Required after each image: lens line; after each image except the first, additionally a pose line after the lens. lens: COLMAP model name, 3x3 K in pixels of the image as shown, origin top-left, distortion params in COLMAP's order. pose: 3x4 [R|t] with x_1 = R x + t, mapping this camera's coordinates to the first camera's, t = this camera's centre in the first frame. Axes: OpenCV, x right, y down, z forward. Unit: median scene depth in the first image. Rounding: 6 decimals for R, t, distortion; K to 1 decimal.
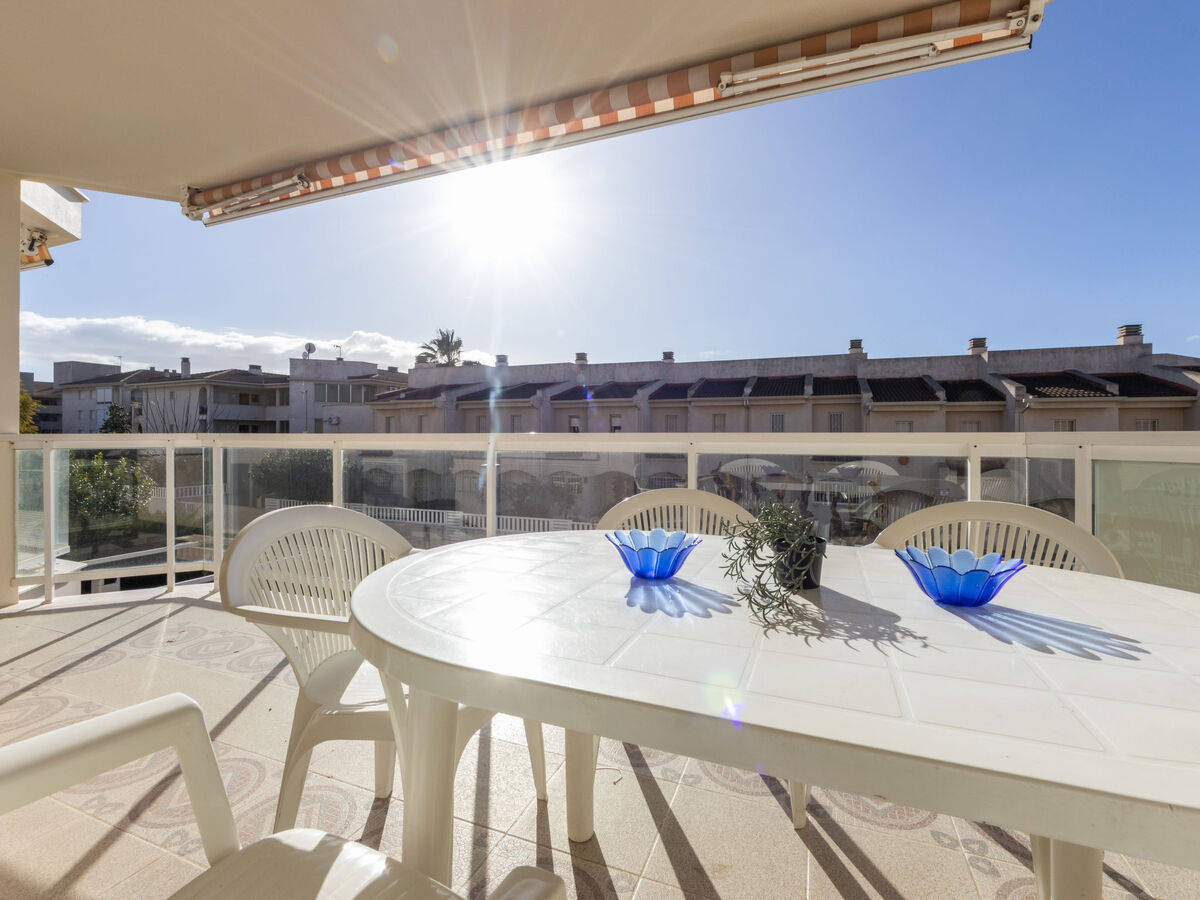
lens RADIAL K [[541.2, 0, 600.8], [0, 541.2, 439.7], [0, 0, 1]] dist [0.011178, -0.009665]
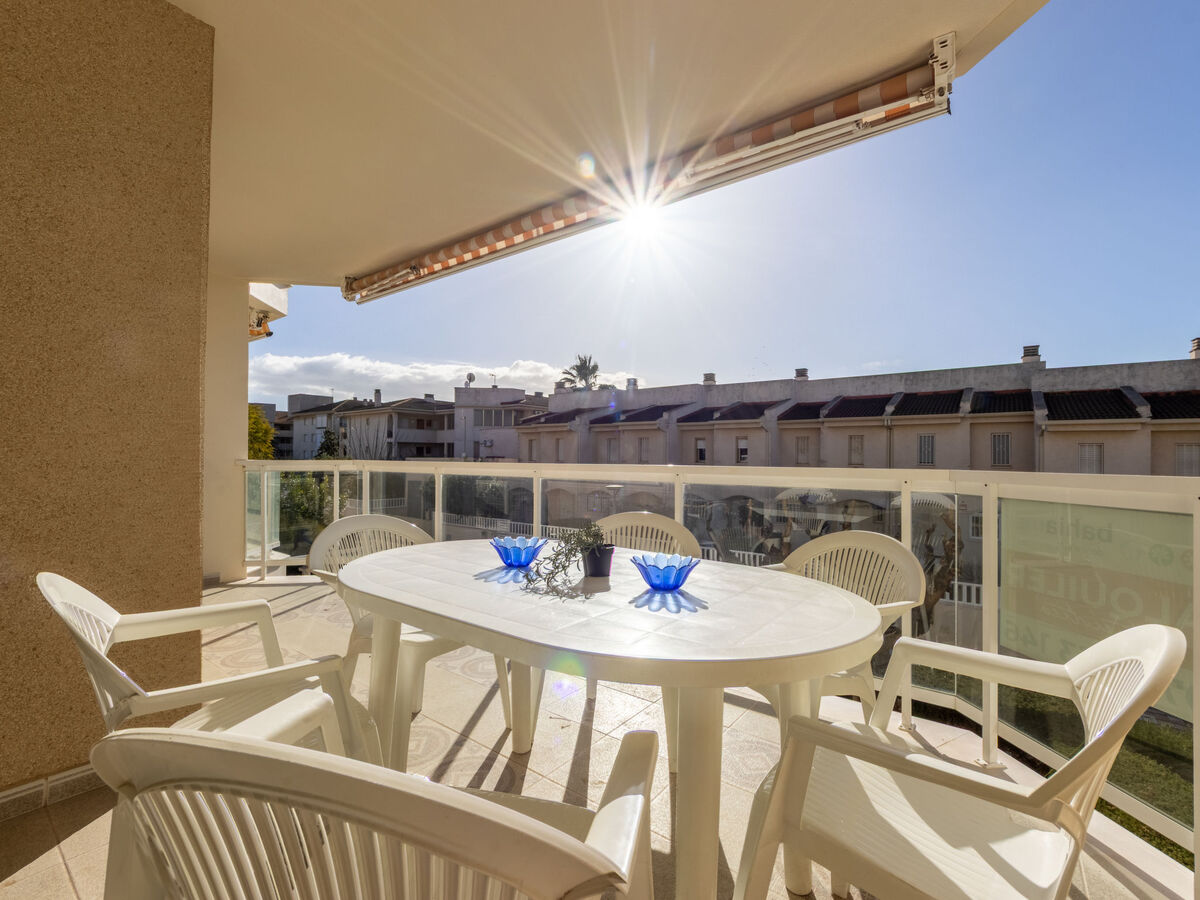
lens RADIAL K [[562.4, 0, 582.6], [0, 562.4, 455.0], [0, 0, 1]] dist [0.010836, -0.000359]
pose [[0.951951, 0.001486, -0.306247, 0.252406], [-0.003945, 0.999965, -0.007413, -0.019049], [0.306225, 0.008265, 0.951923, -0.167506]]
